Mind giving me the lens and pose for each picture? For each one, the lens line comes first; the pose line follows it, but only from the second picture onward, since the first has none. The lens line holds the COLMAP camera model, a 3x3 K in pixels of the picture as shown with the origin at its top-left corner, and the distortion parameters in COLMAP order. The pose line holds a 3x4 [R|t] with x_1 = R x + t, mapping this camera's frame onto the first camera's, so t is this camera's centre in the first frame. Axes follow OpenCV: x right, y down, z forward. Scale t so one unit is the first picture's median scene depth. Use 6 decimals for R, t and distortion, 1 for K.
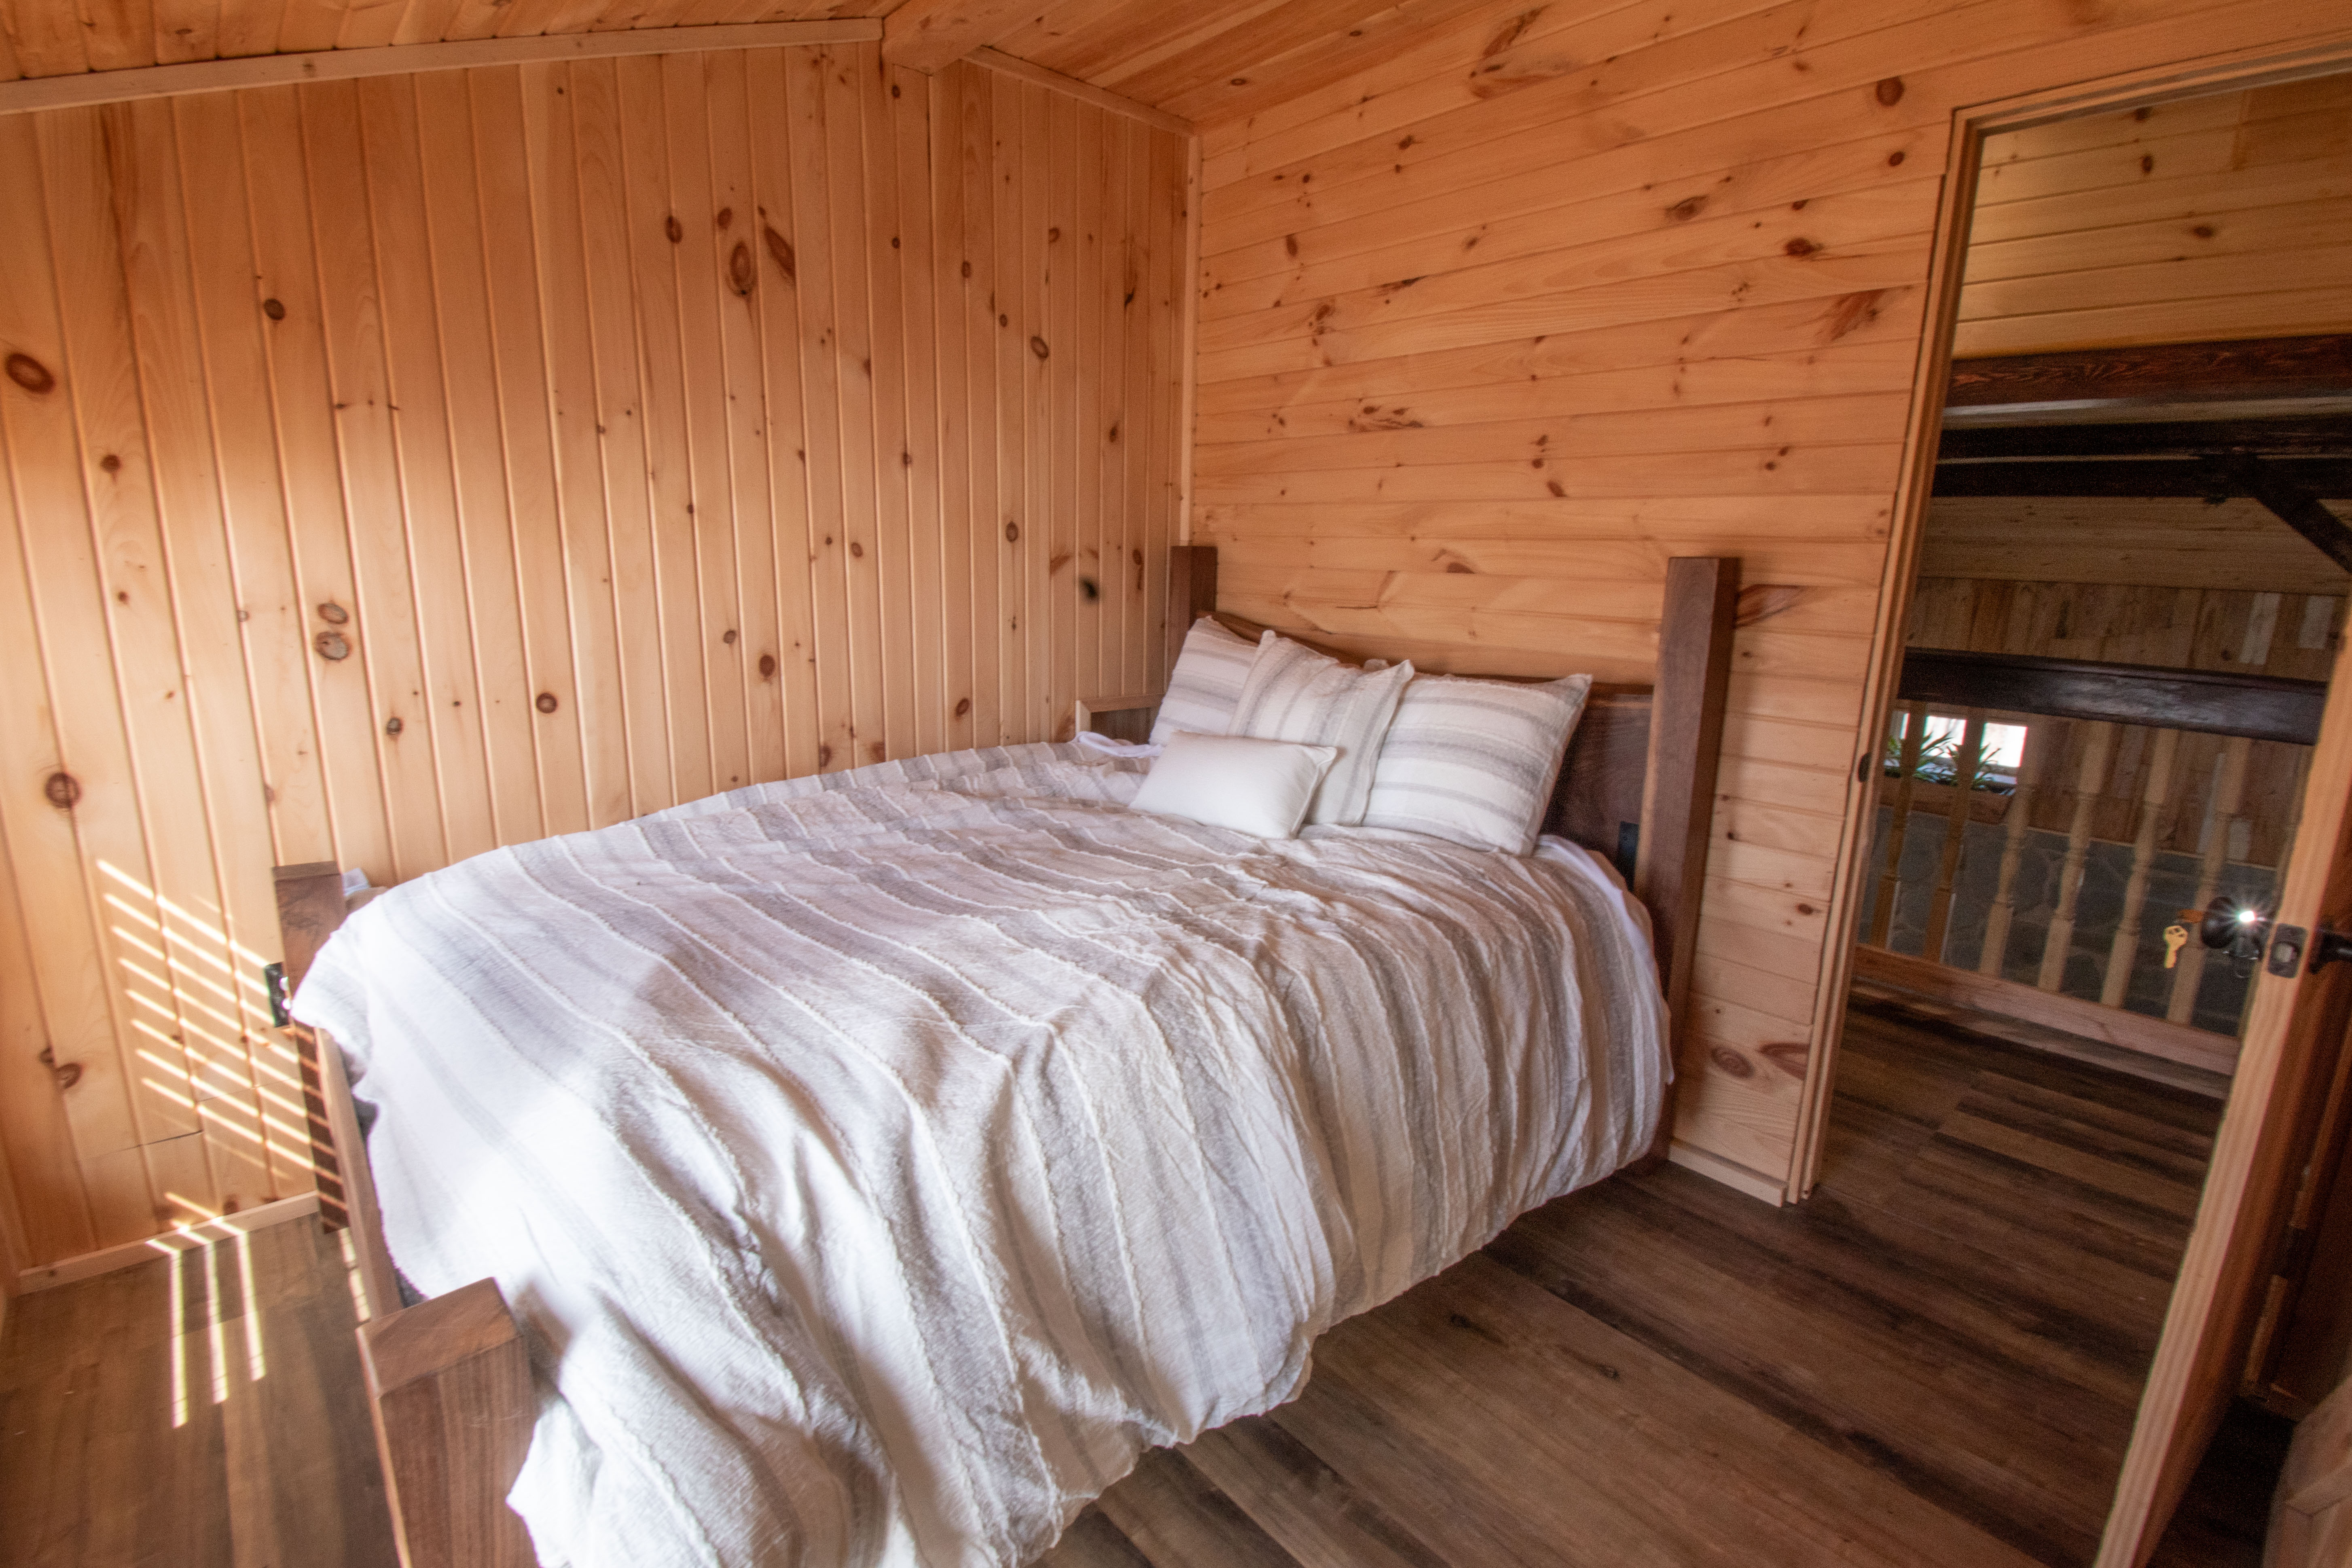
lens RADIAL K [[1061.4, 0, 1185.0], [0, 1061.4, 788.6], [0, 0, 1]] dist [0.006760, -0.015855]
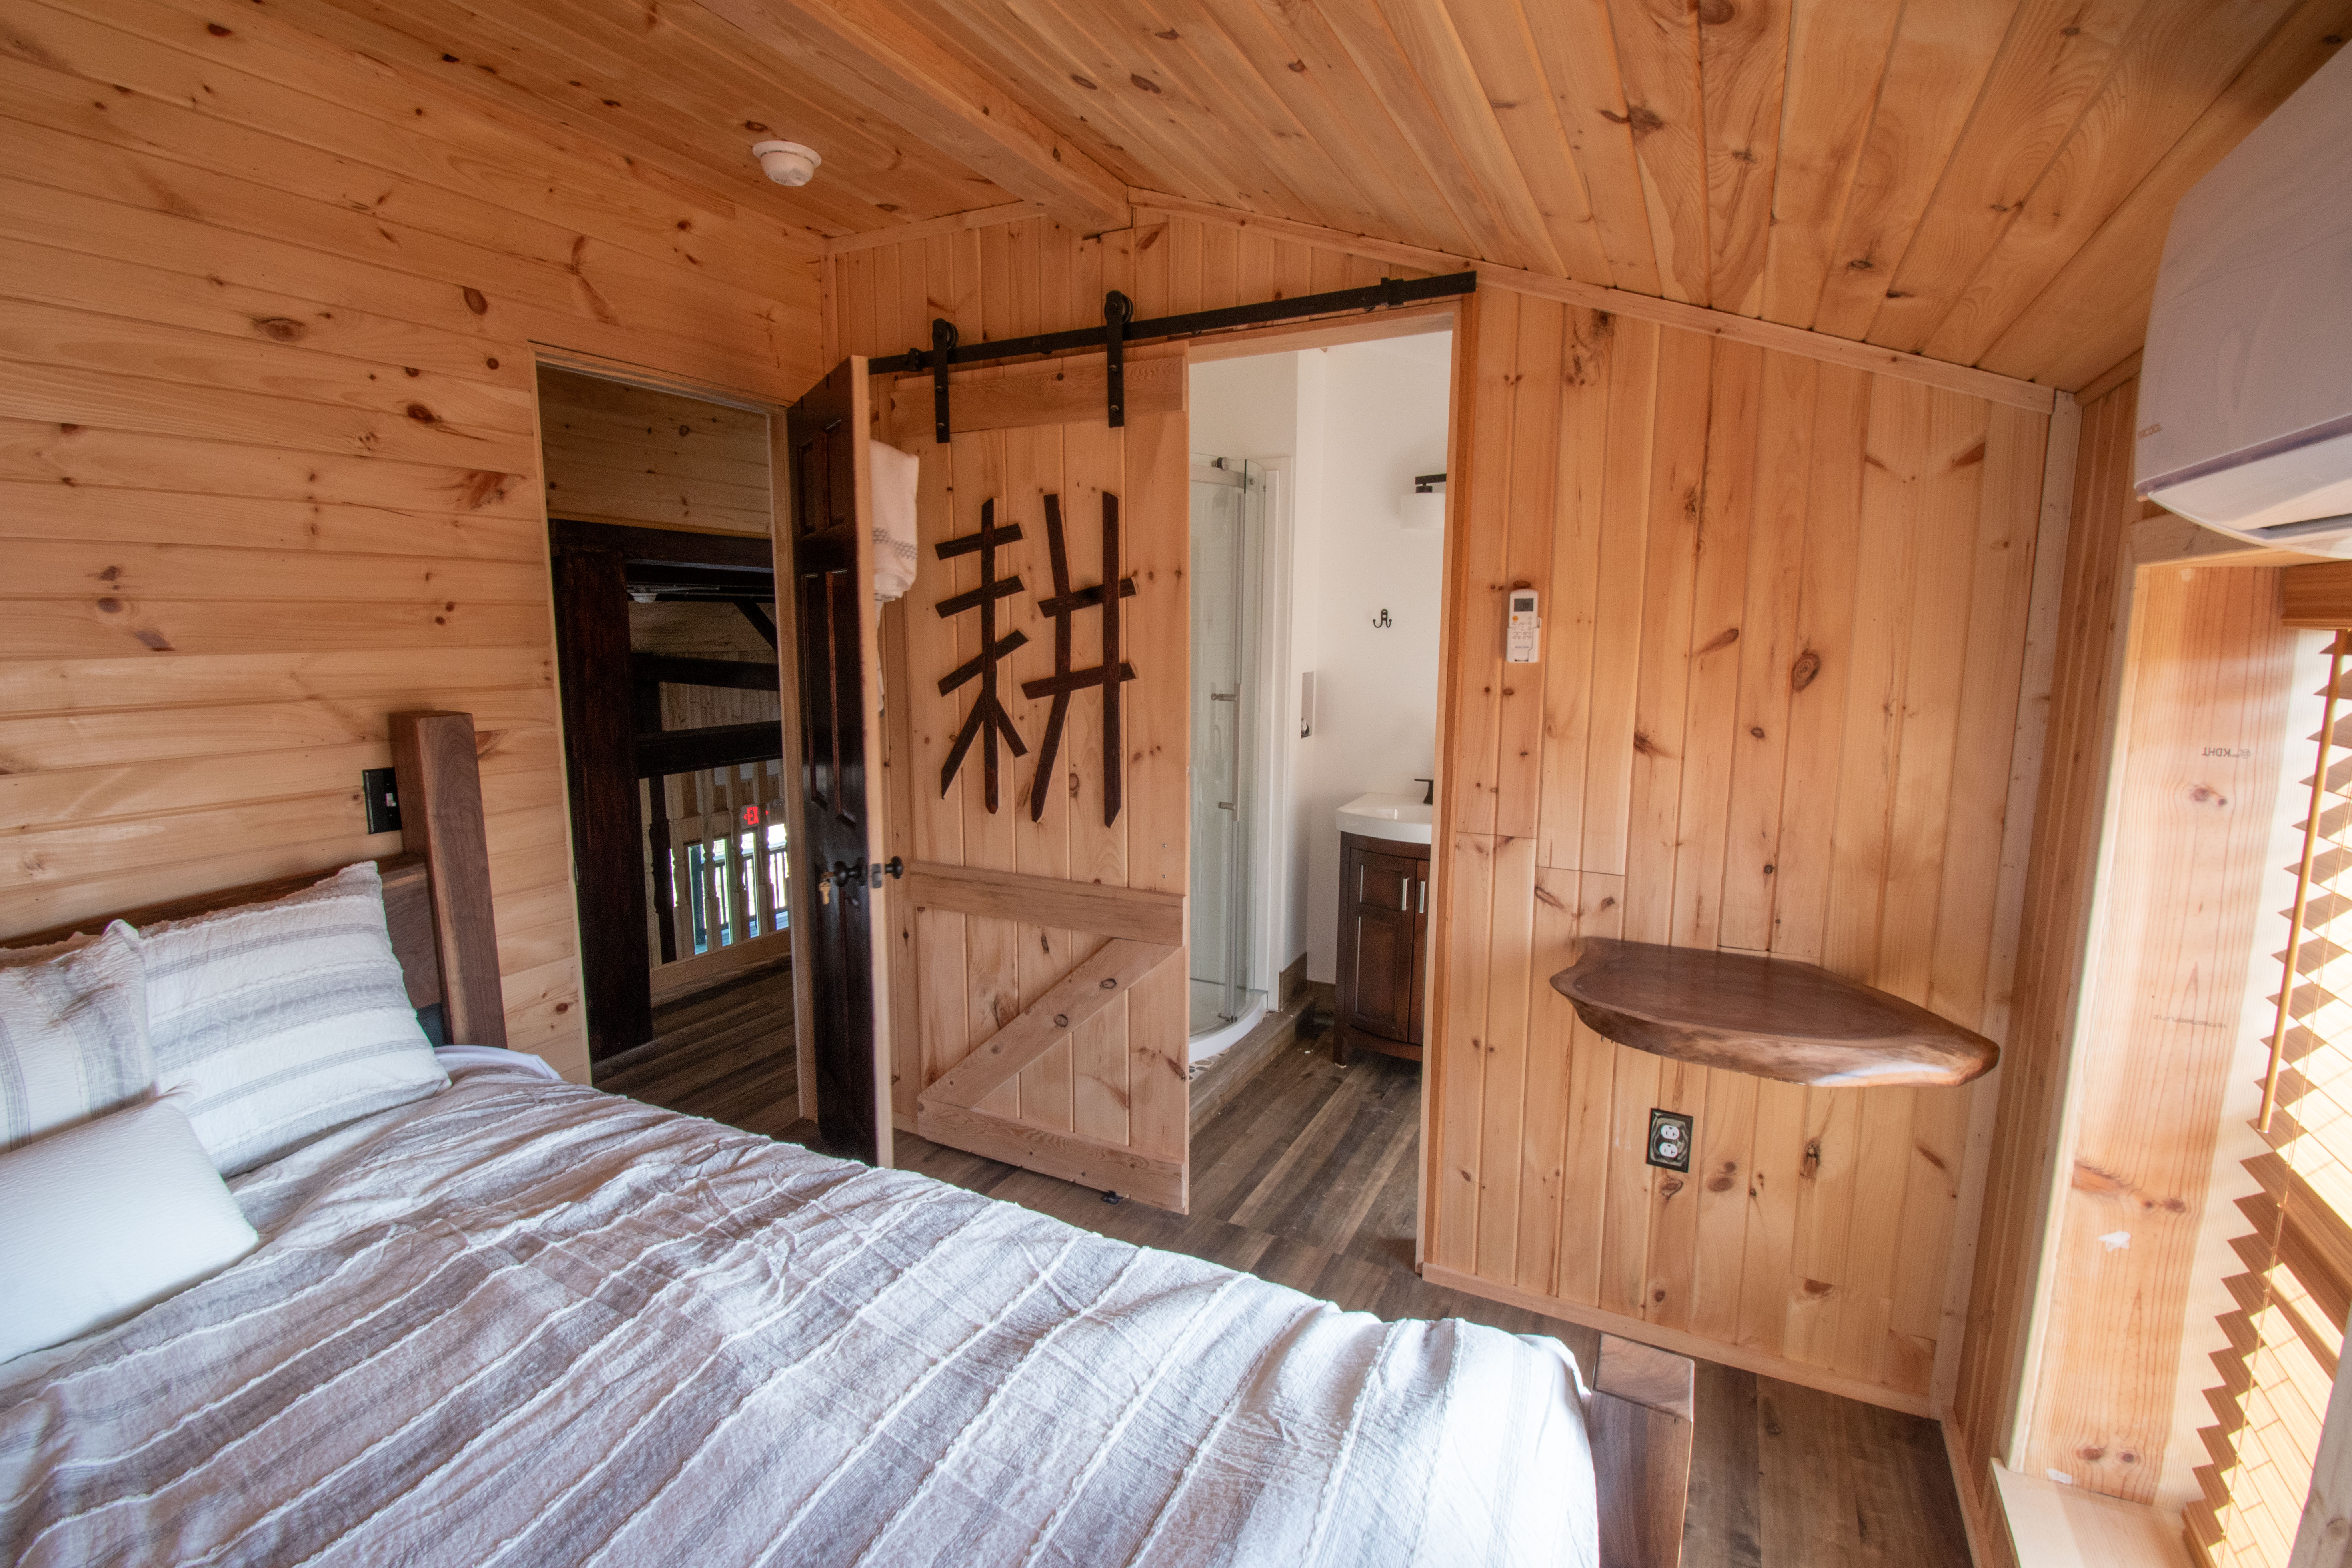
lens RADIAL K [[1035.8, 0, 1175.0], [0, 1035.8, 779.4], [0, 0, 1]] dist [0.021828, -0.022941]
pose [[-0.333980, -0.161563, 0.928631, -0.639941], [0.197291, 0.951396, 0.236479, -0.259176], [-0.921701, 0.262190, -0.285872, 0.685378]]
